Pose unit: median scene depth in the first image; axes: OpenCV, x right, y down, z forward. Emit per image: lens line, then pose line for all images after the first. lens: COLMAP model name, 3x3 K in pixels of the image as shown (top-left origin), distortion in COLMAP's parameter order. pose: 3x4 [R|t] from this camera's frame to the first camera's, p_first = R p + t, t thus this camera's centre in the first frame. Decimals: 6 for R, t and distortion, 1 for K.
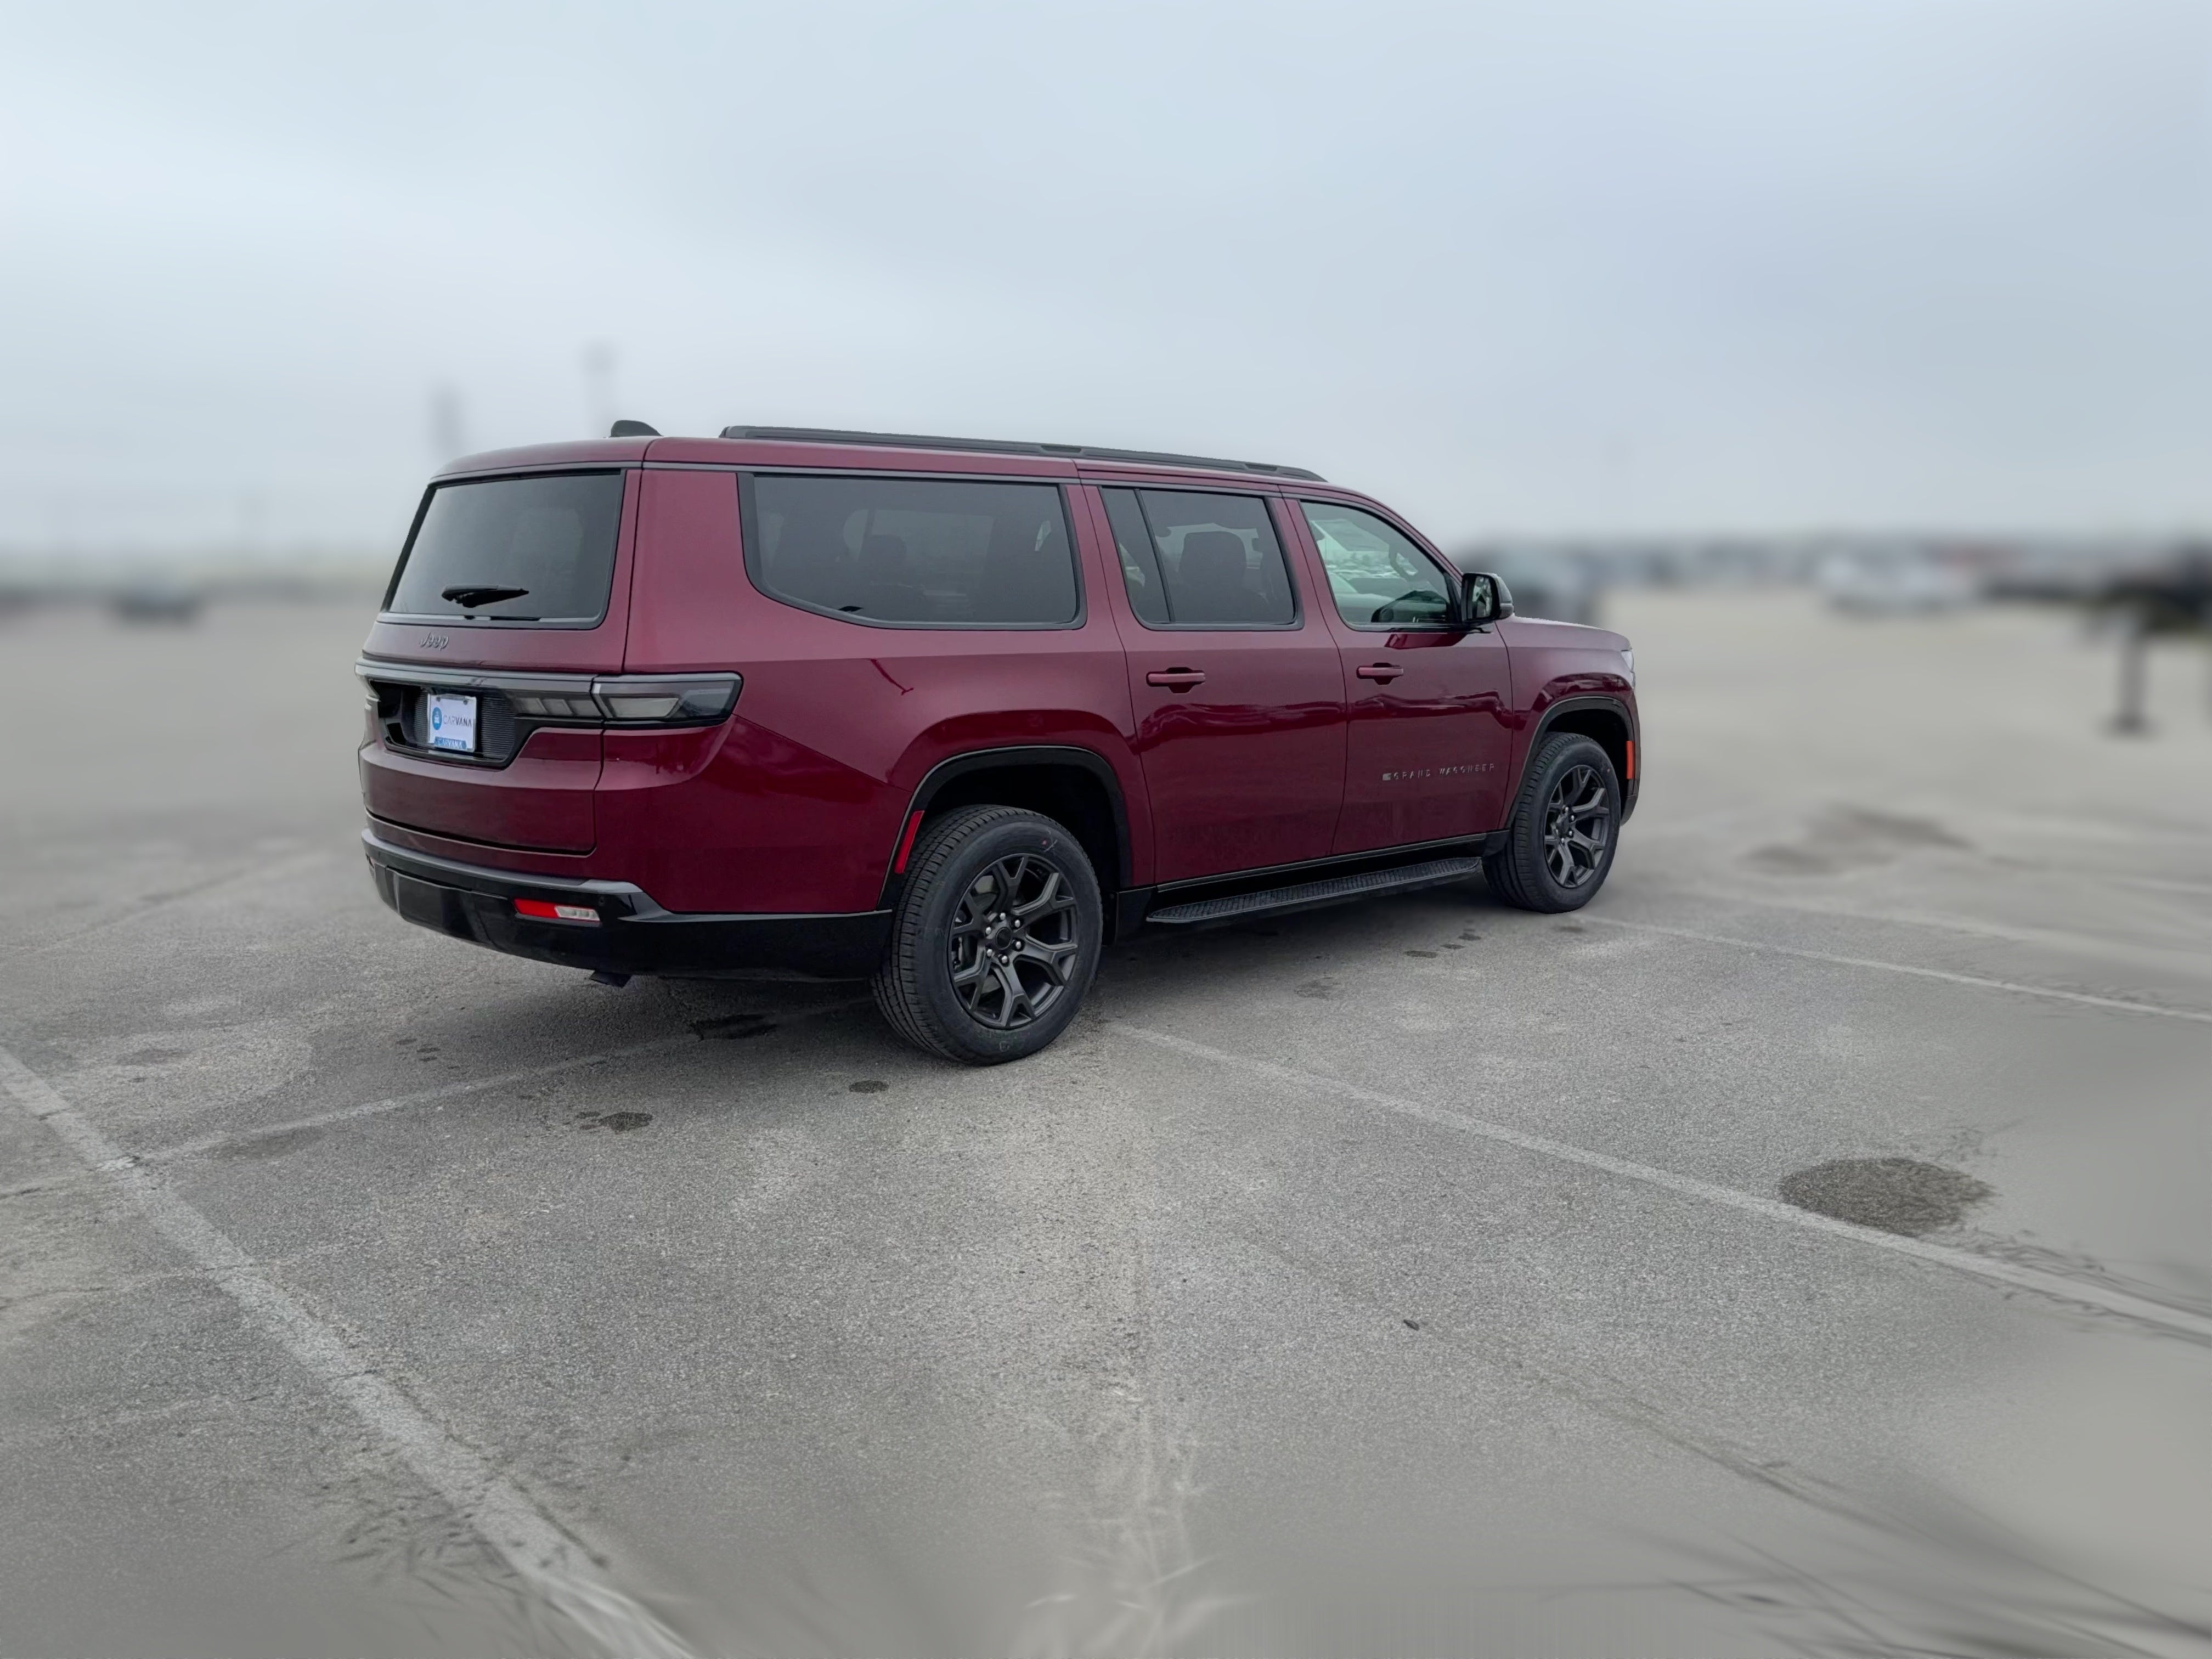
lens RADIAL K [[1707.6, 0, 1124.1], [0, 1707.6, 827.8], [0, 0, 1]] dist [0.035064, -0.058766]
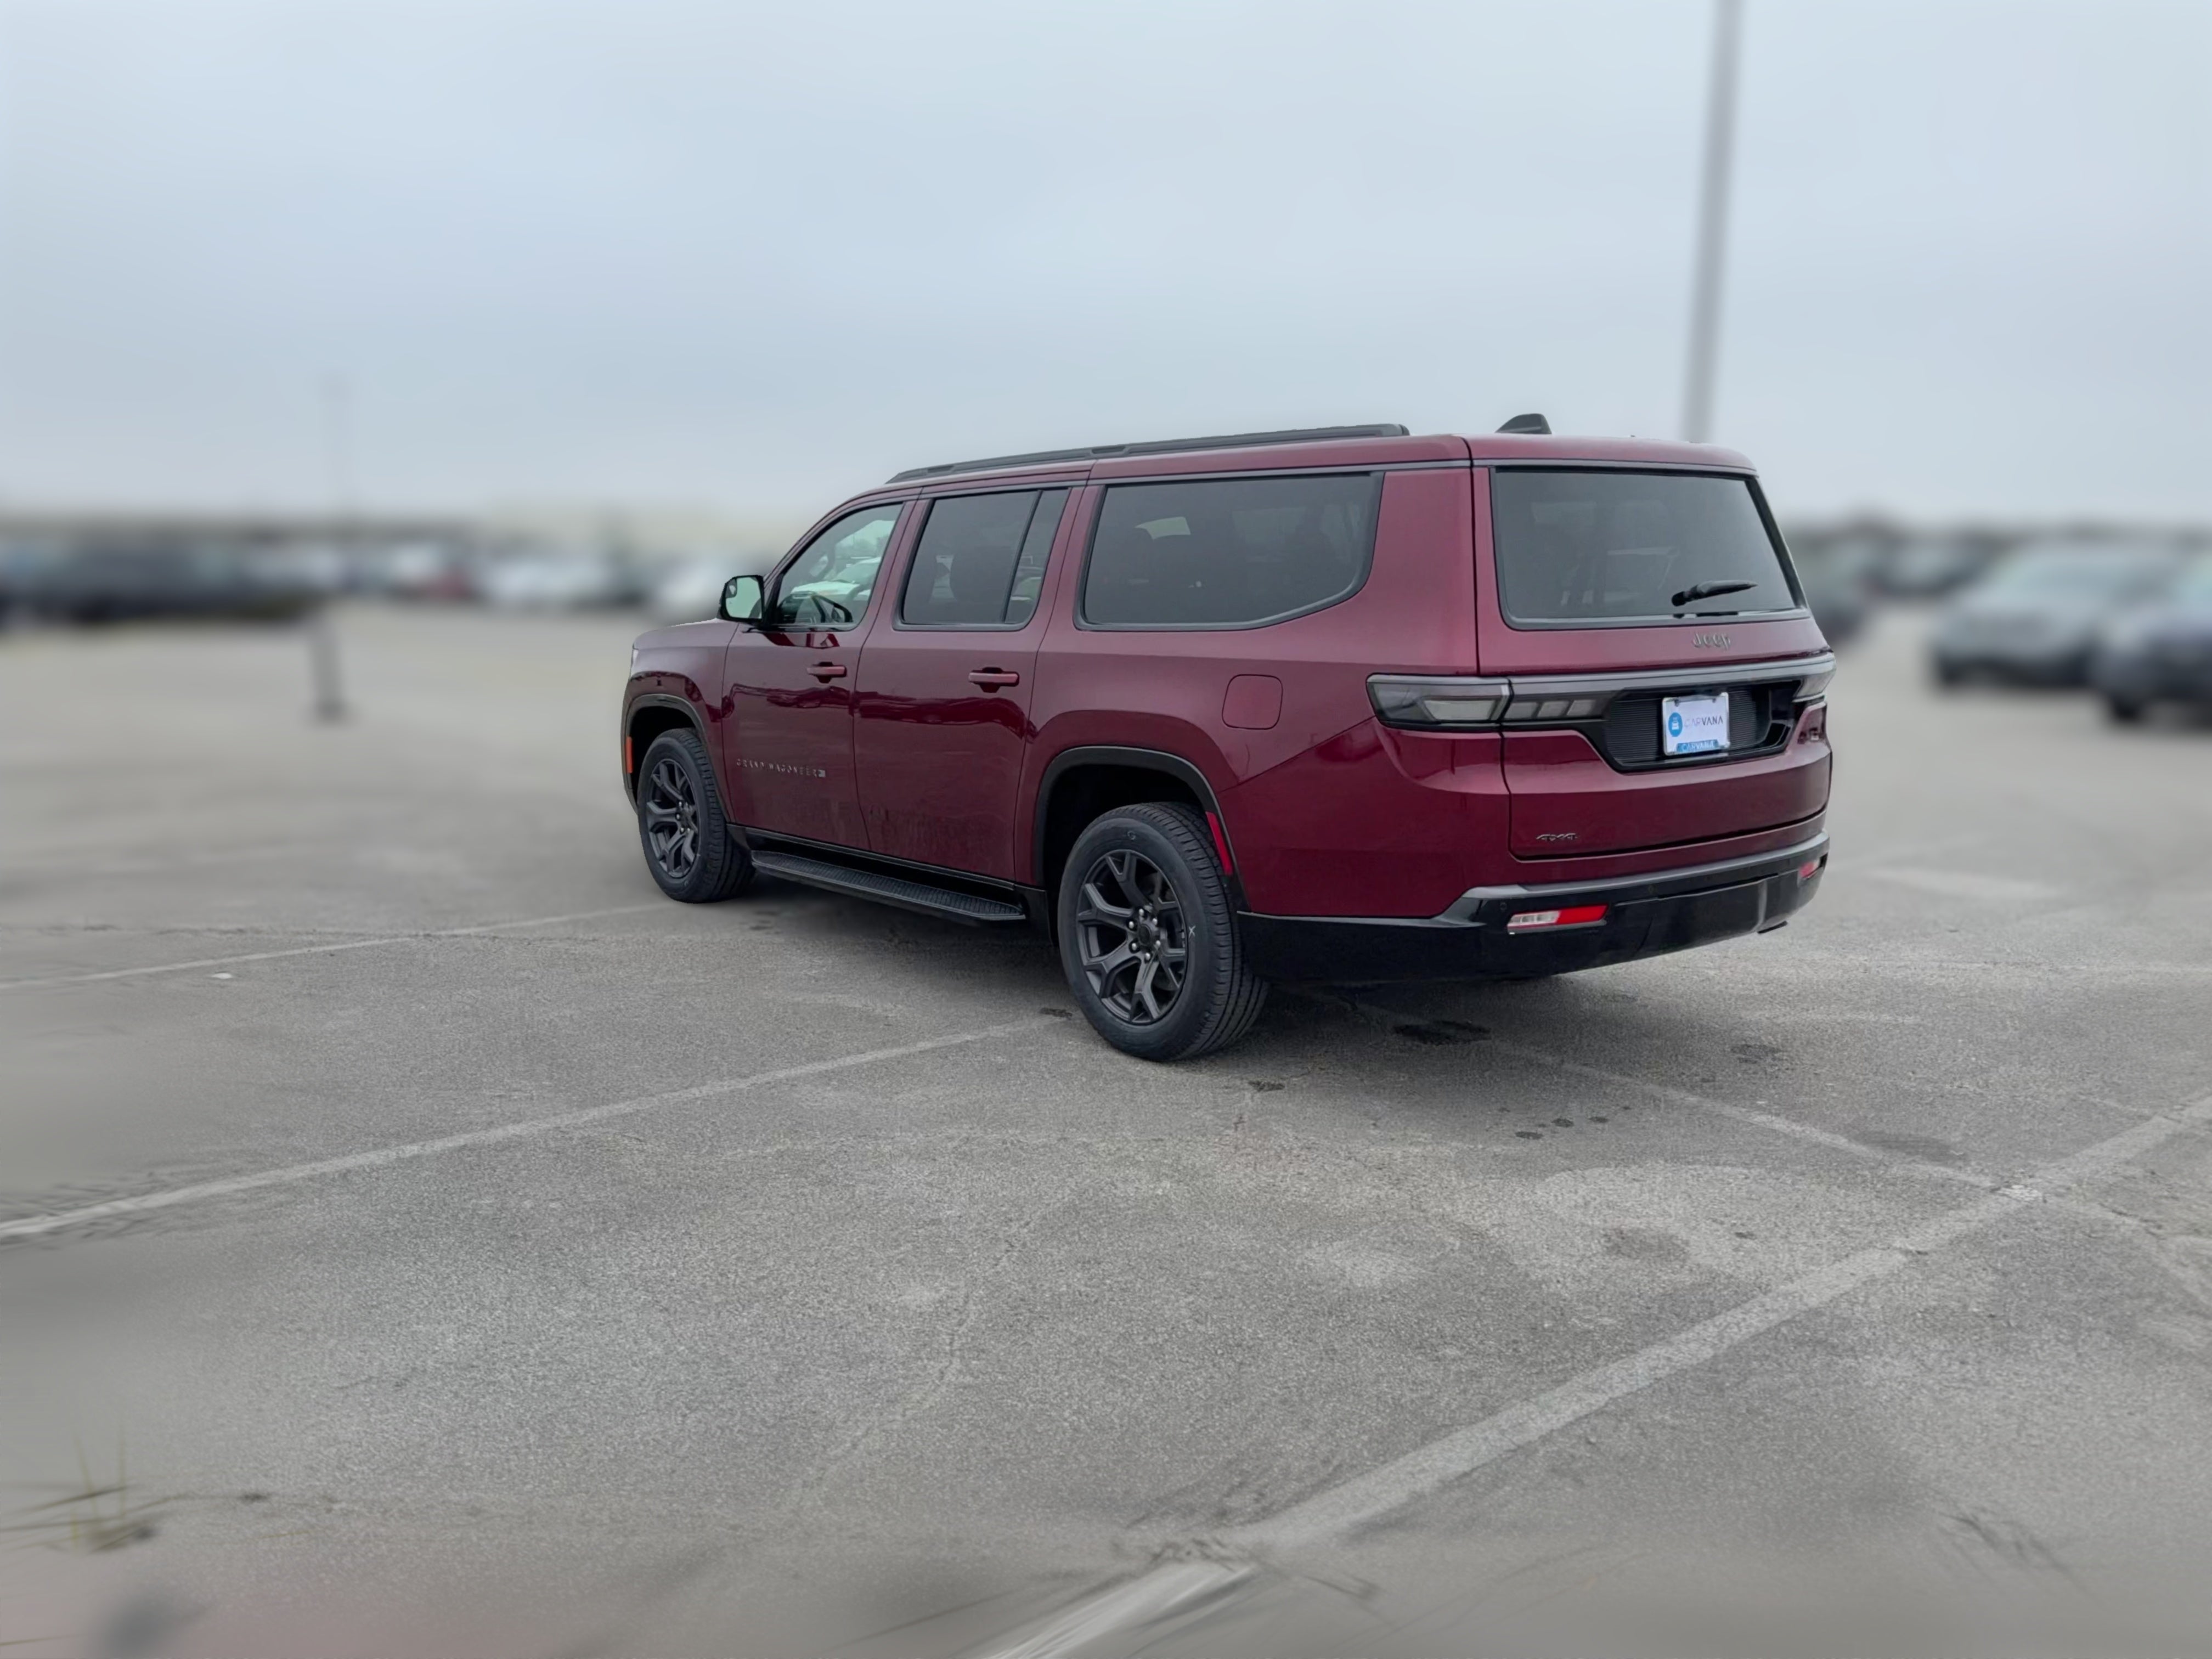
lens RADIAL K [[1707.6, 0, 1124.1], [0, 1707.6, 827.8], [0, 0, 1]] dist [0.035064, -0.058766]
pose [[0.109645, -0.147379, 0.982984, -1.365016], [0.146023, 0.980605, 0.130734, -0.175257], [-0.983186, 0.129204, 0.129039, 1.183033]]
